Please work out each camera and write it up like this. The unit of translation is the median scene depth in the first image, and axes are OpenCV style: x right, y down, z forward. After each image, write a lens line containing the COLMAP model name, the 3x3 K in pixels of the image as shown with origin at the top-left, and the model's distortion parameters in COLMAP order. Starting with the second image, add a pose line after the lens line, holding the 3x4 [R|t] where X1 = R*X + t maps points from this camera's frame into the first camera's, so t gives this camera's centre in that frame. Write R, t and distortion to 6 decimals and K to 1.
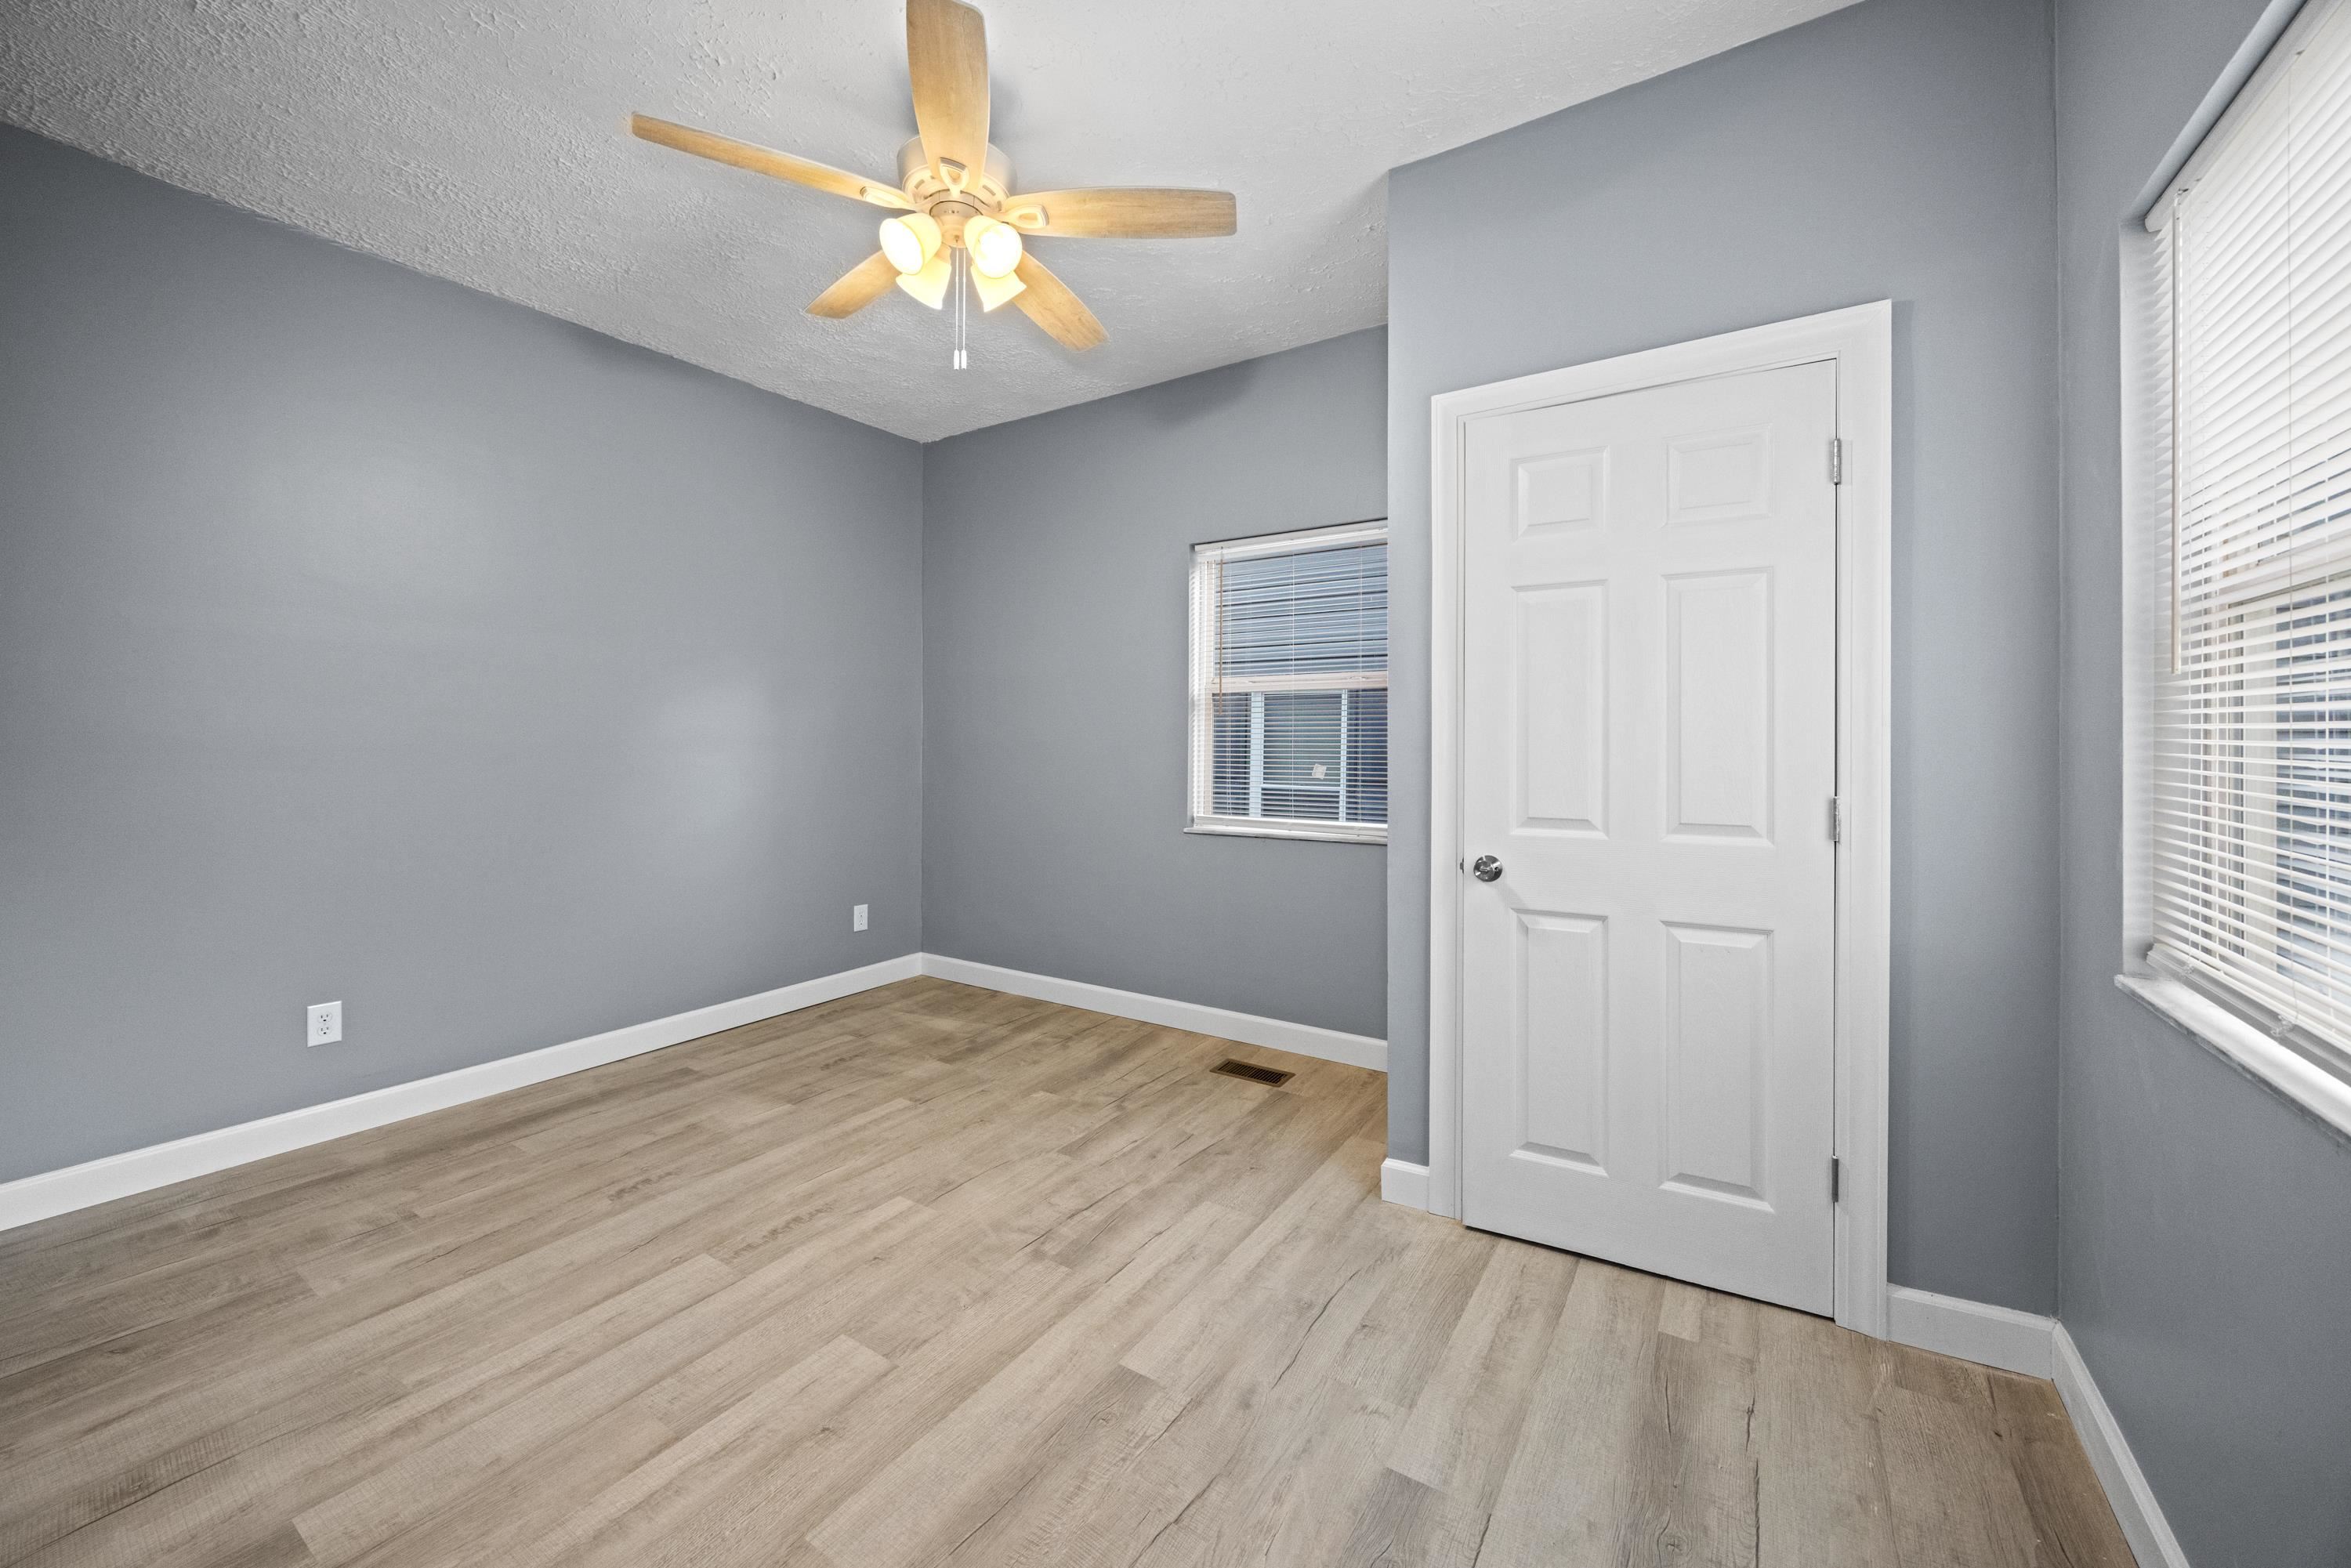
lens RADIAL K [[905.2, 0, 1174.3], [0, 905.2, 746.0], [0, 0, 1]] dist [-0.002248, 0.000042]
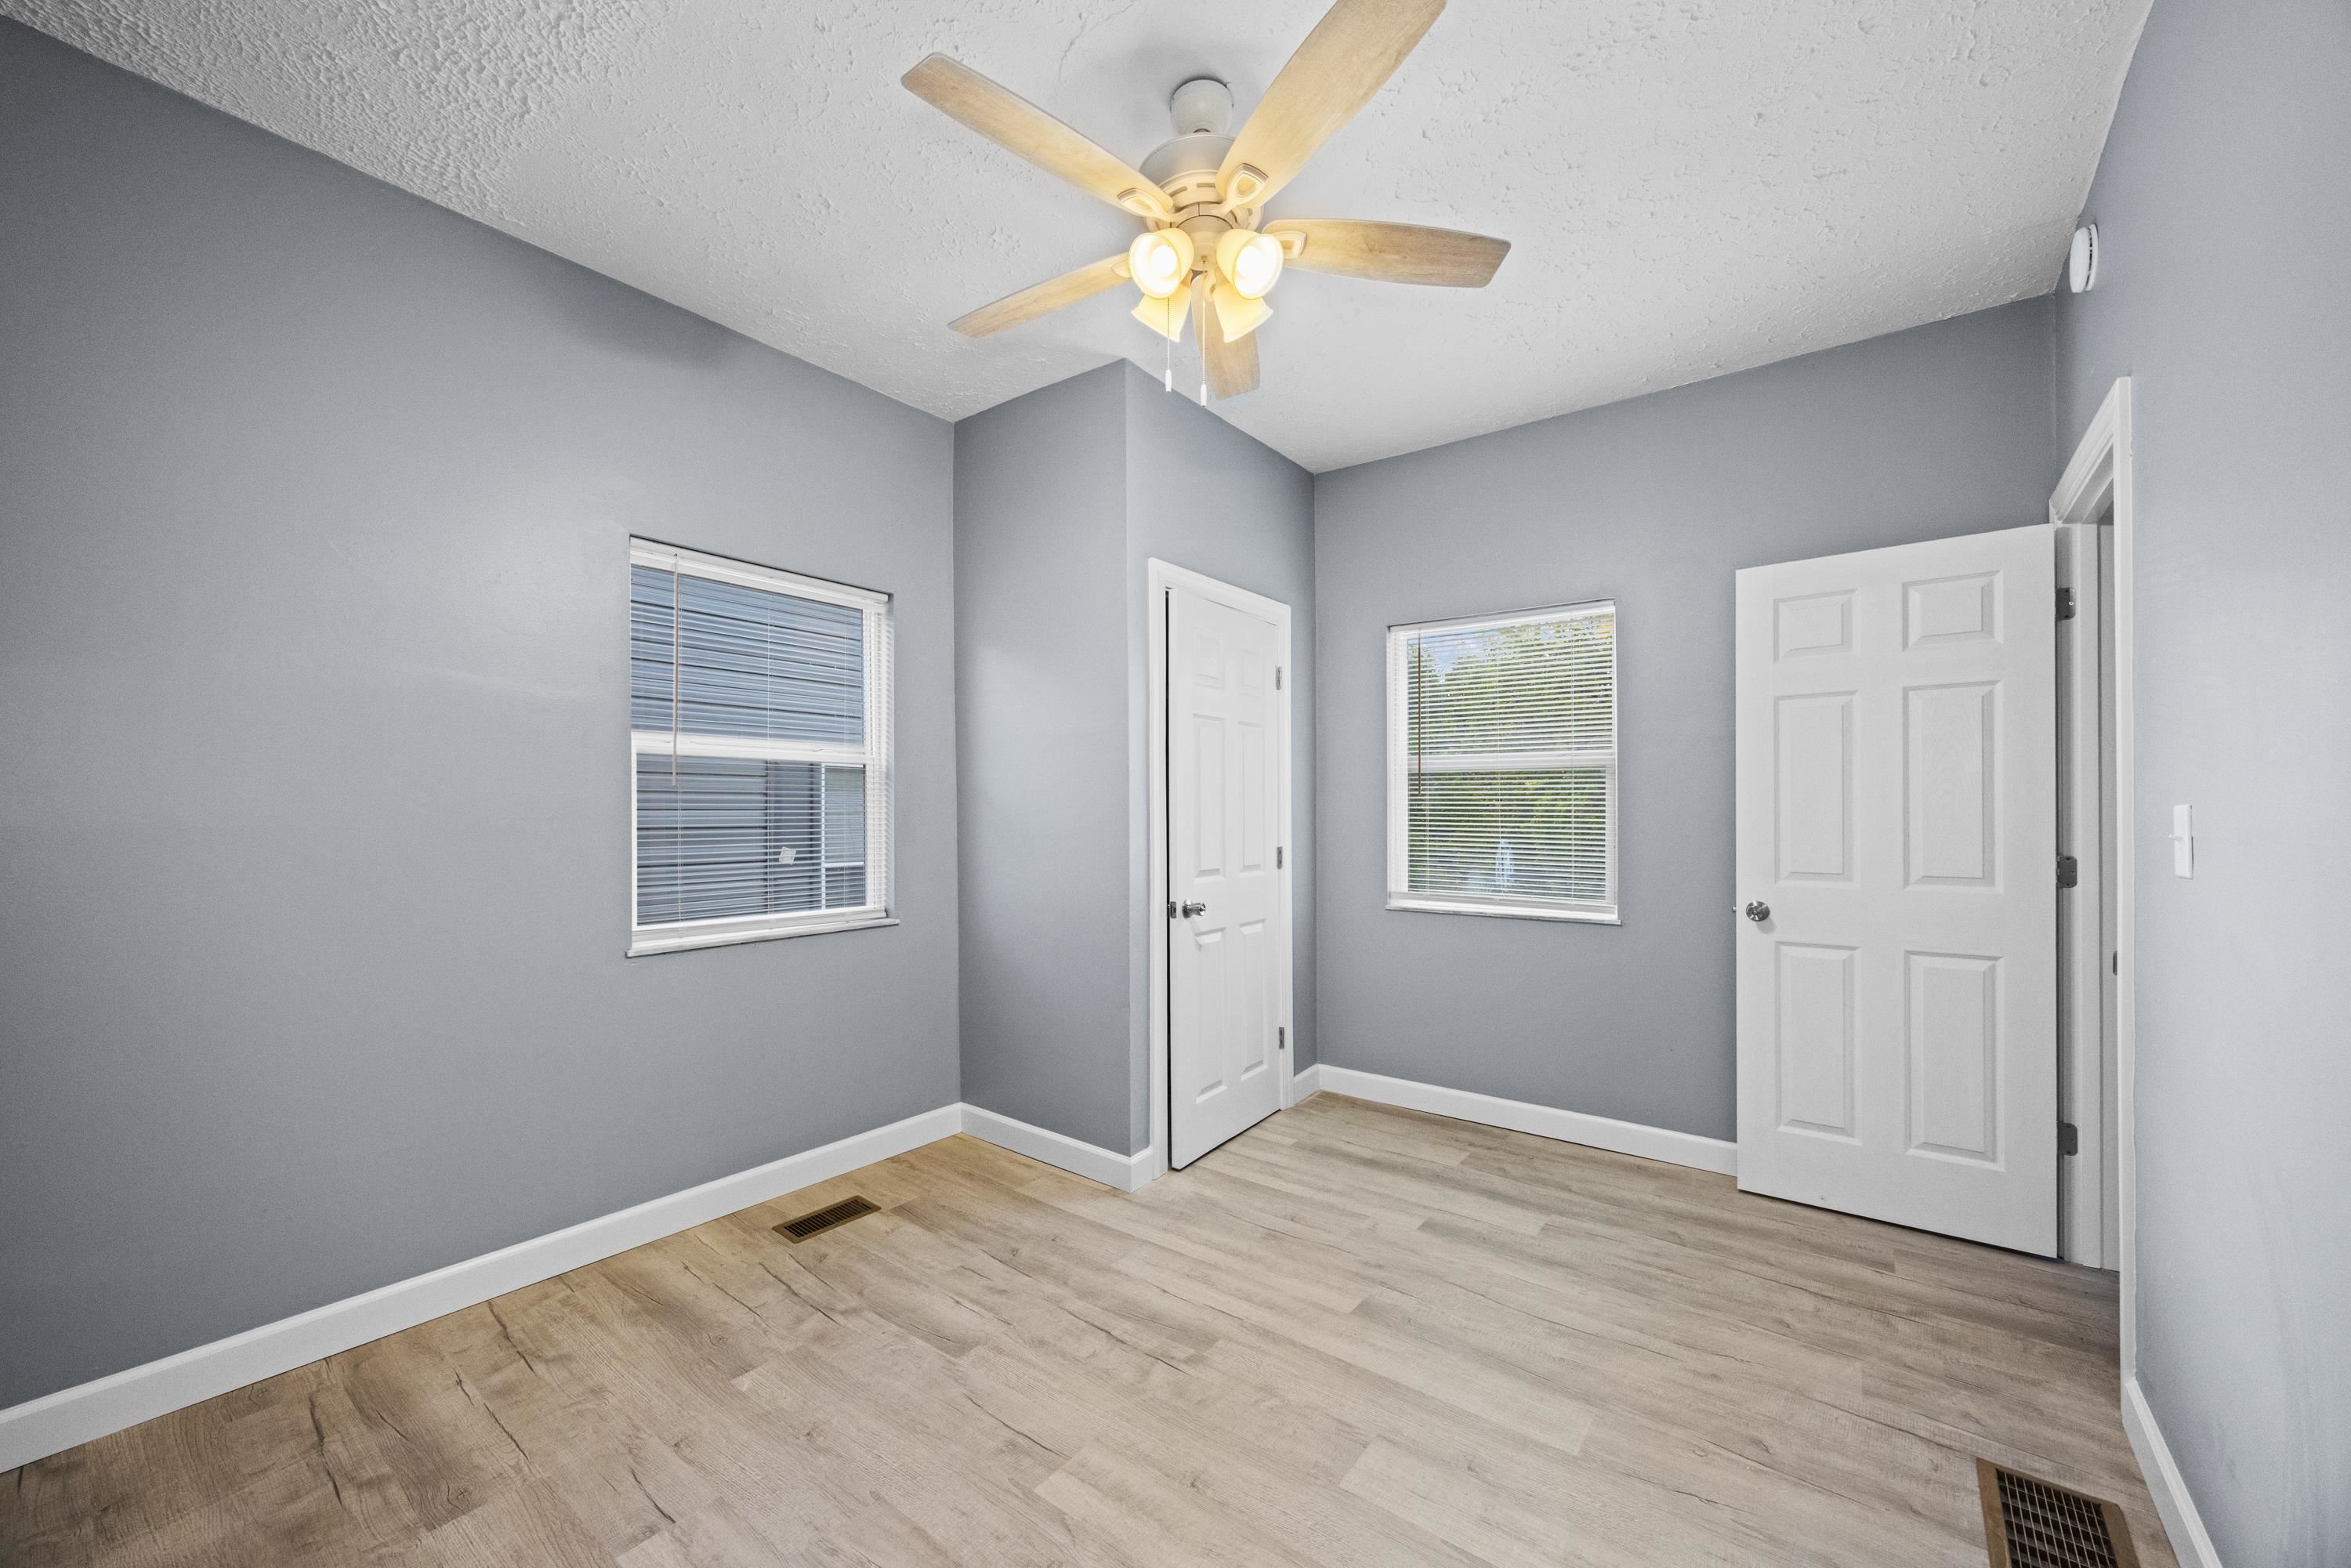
lens RADIAL K [[902.4, 0, 1166.4], [0, 902.4, 791.8], [0, 0, 1]] dist [-0.001156, 0.000115]
pose [[0.077346, 0.018068, 0.996841, -0.877194], [0.008658, 0.999786, -0.018794, -0.019126], [-0.996967, 0.010084, 0.077173, 0.742612]]
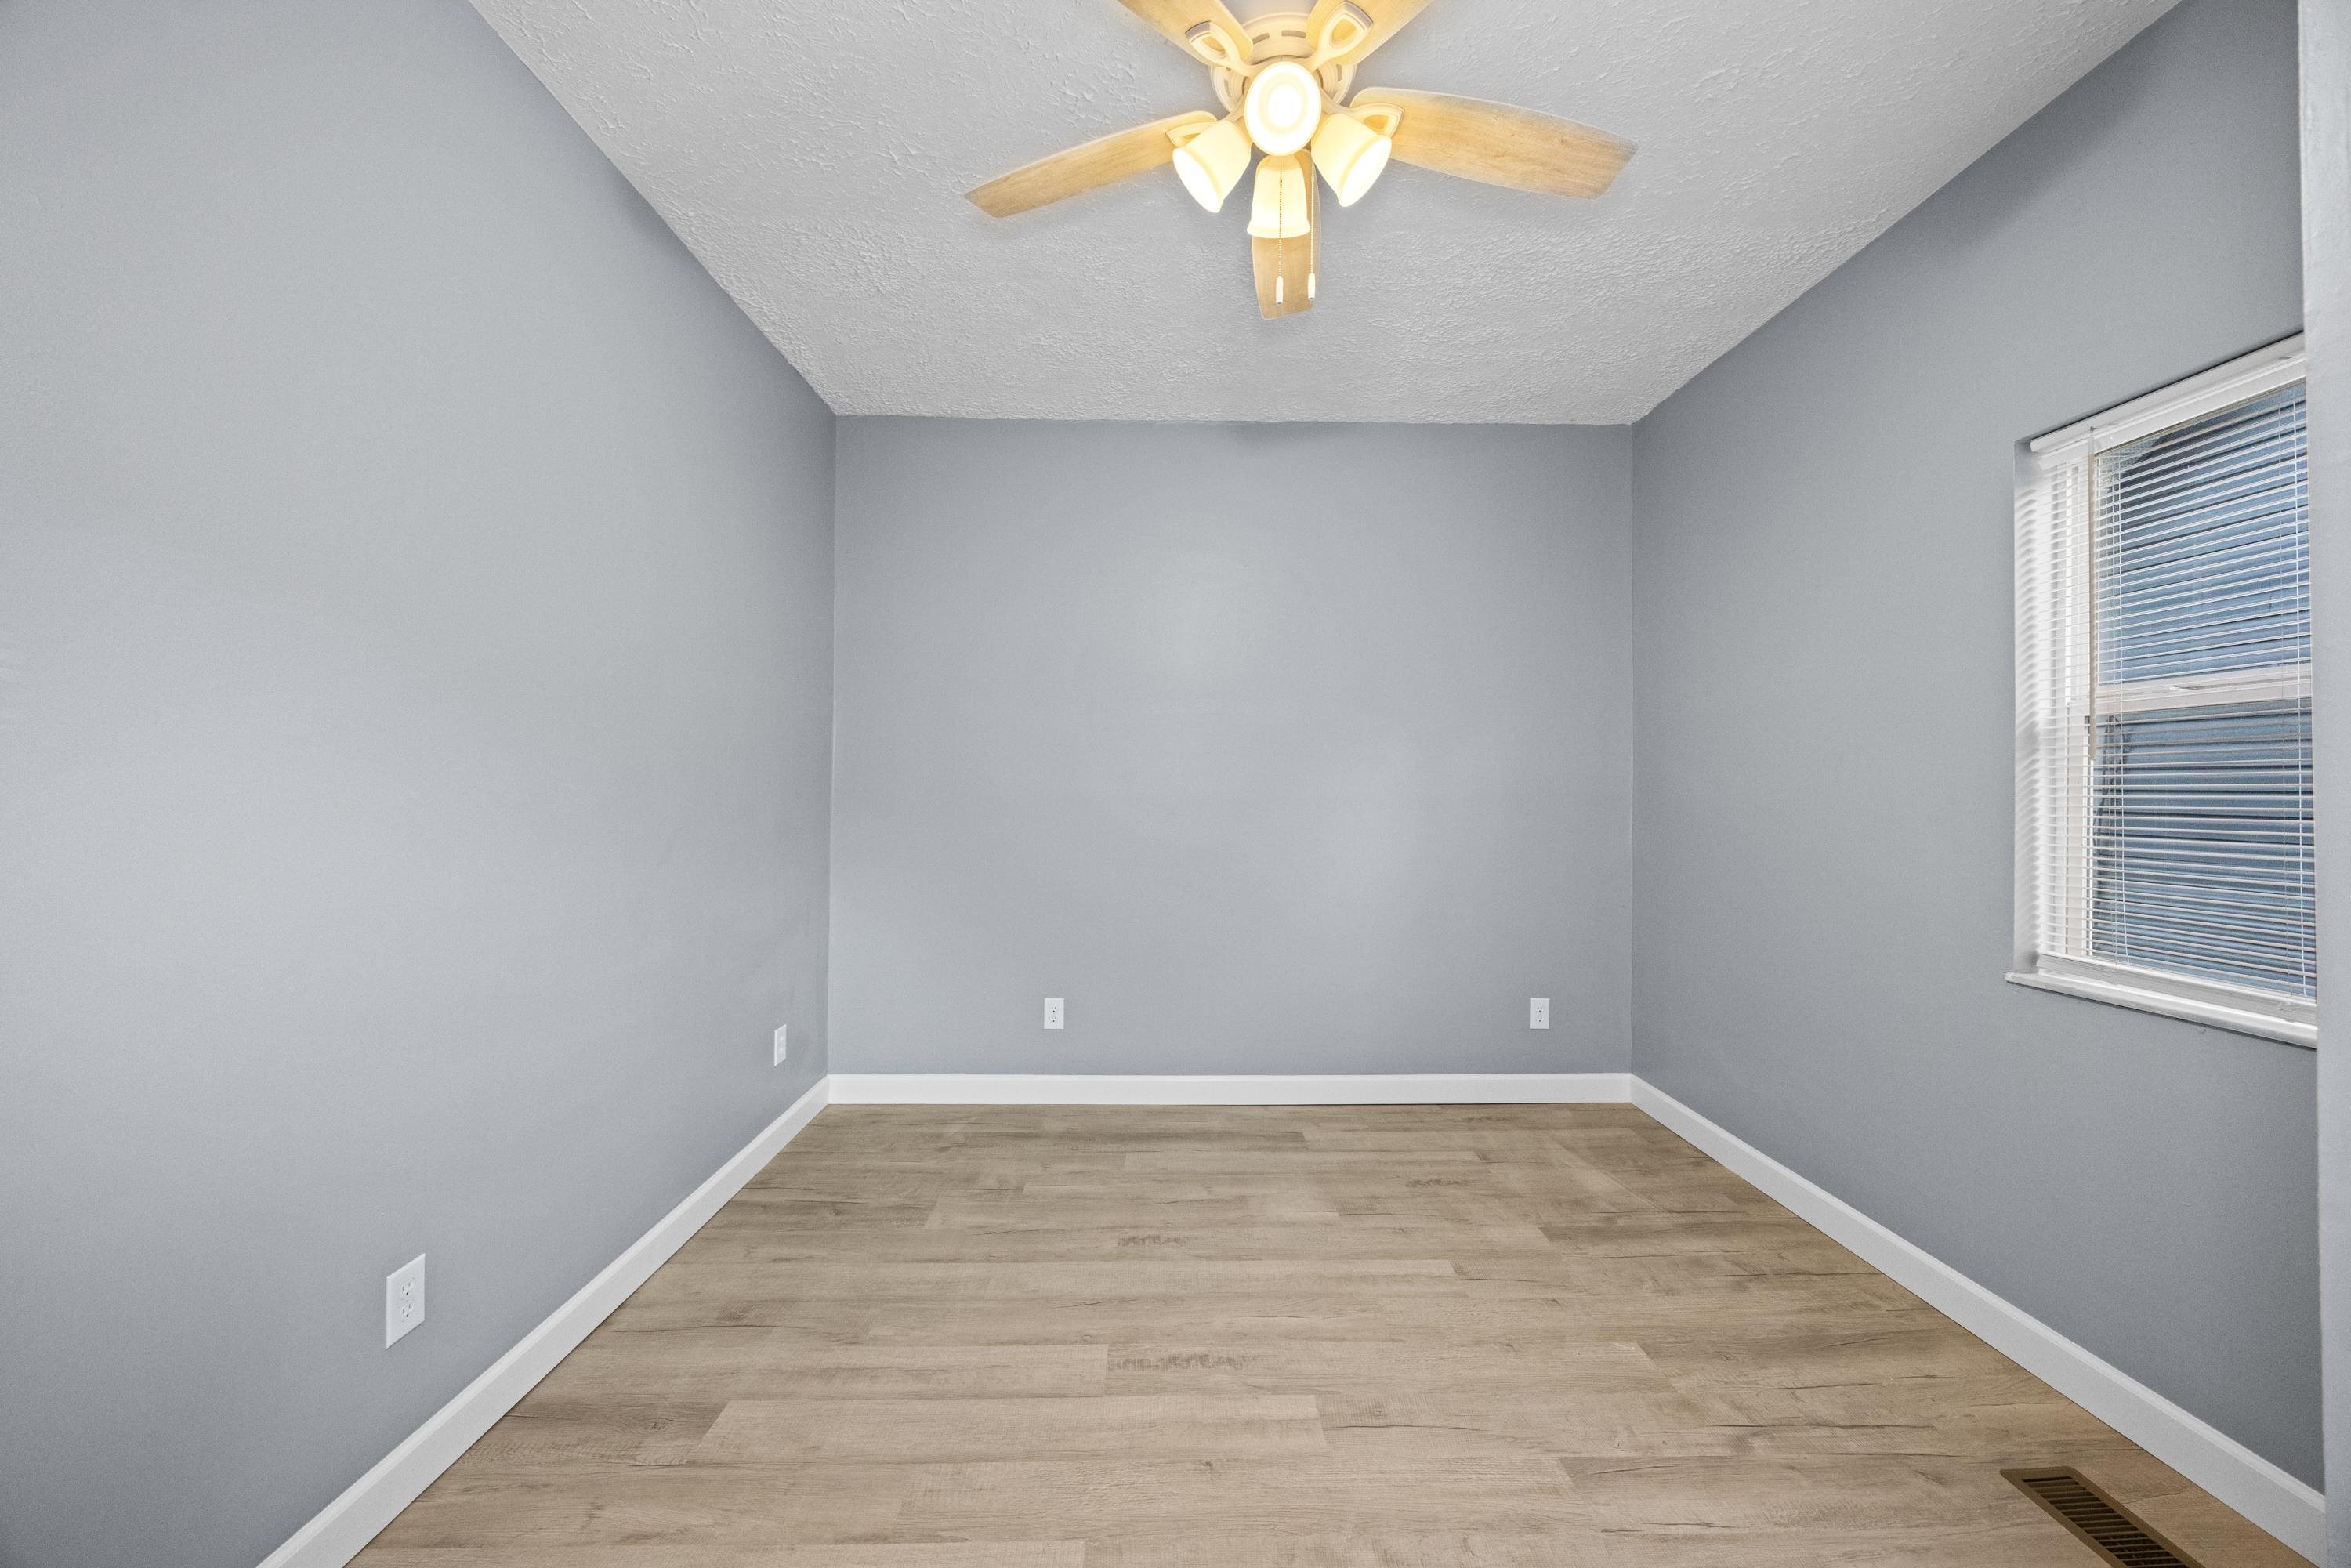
lens RADIAL K [[891.2, 0, 1175.9], [0, 891.2, 776.4], [0, 0, 1]] dist [-0.005606, 0.000206]
pose [[0.558462, -0.011473, -0.829451, 0.235698], [-0.010243, 0.999733, -0.020725, -0.012906], [0.829467, 0.020070, 0.558195, 0.412801]]
